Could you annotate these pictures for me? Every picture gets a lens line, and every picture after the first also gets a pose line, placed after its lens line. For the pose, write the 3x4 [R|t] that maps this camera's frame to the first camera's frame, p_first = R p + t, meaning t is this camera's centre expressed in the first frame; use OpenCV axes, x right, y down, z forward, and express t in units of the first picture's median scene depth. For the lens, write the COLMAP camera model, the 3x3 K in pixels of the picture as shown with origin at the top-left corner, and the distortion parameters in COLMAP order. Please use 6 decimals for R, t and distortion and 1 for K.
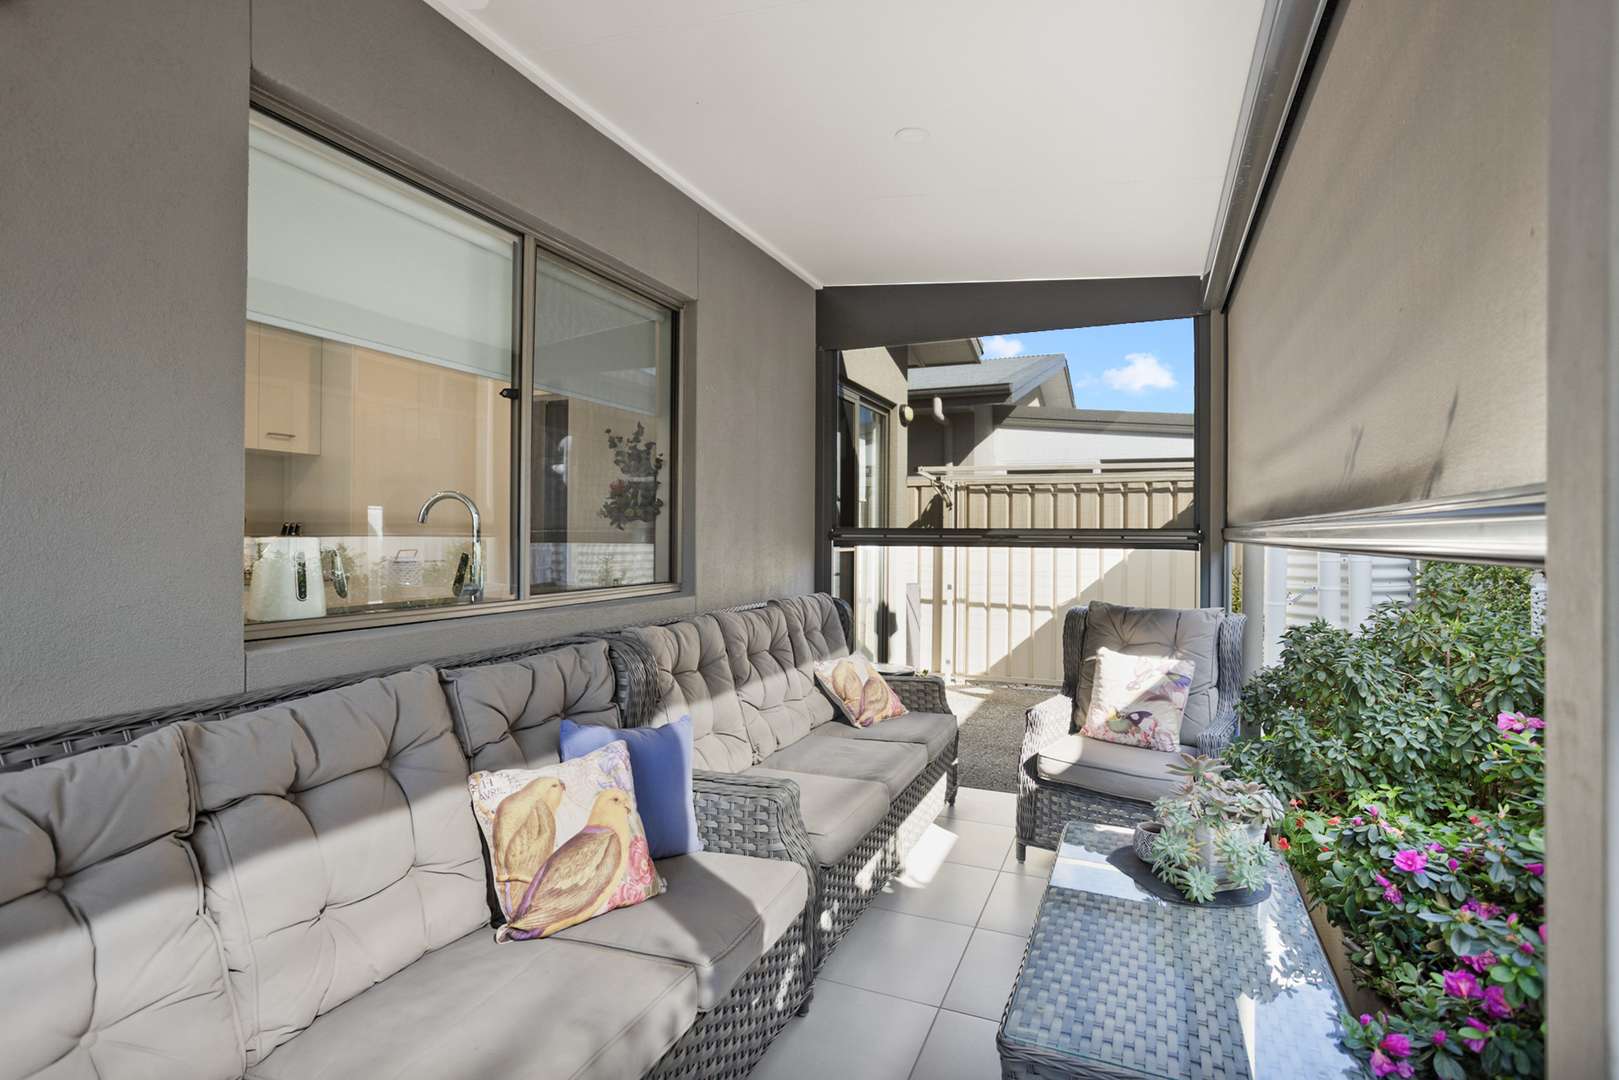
lens RADIAL K [[855.0, 0, 810.5], [0, 855.0, 541.8], [0, 0, 1]] dist [-0.002355, -0.000125]
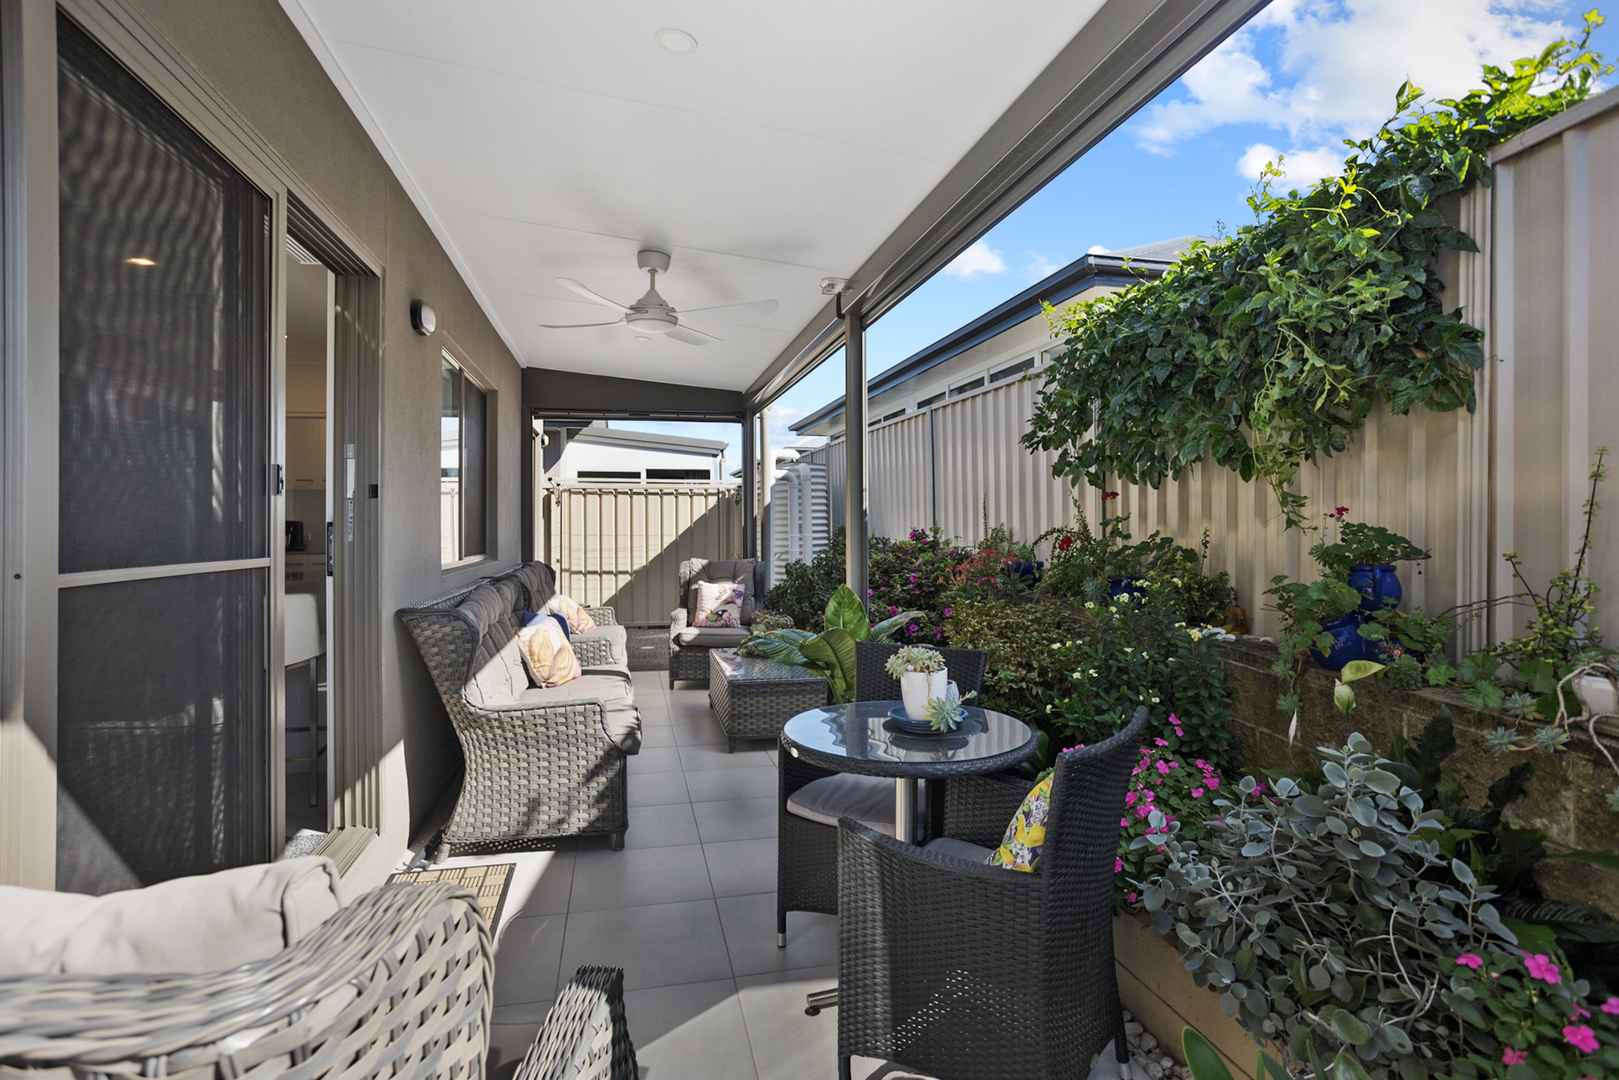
lens RADIAL K [[787.5, 0, 807.8], [0, 787.5, 530.1], [0, 0, 1]] dist [-0.000066, -0.000002]
pose [[0.826639, -0.008452, 0.562669, -0.447419], [0.009244, 0.999956, 0.001439, 0.009388], [-0.562656, 0.004011, 0.826681, -0.590572]]
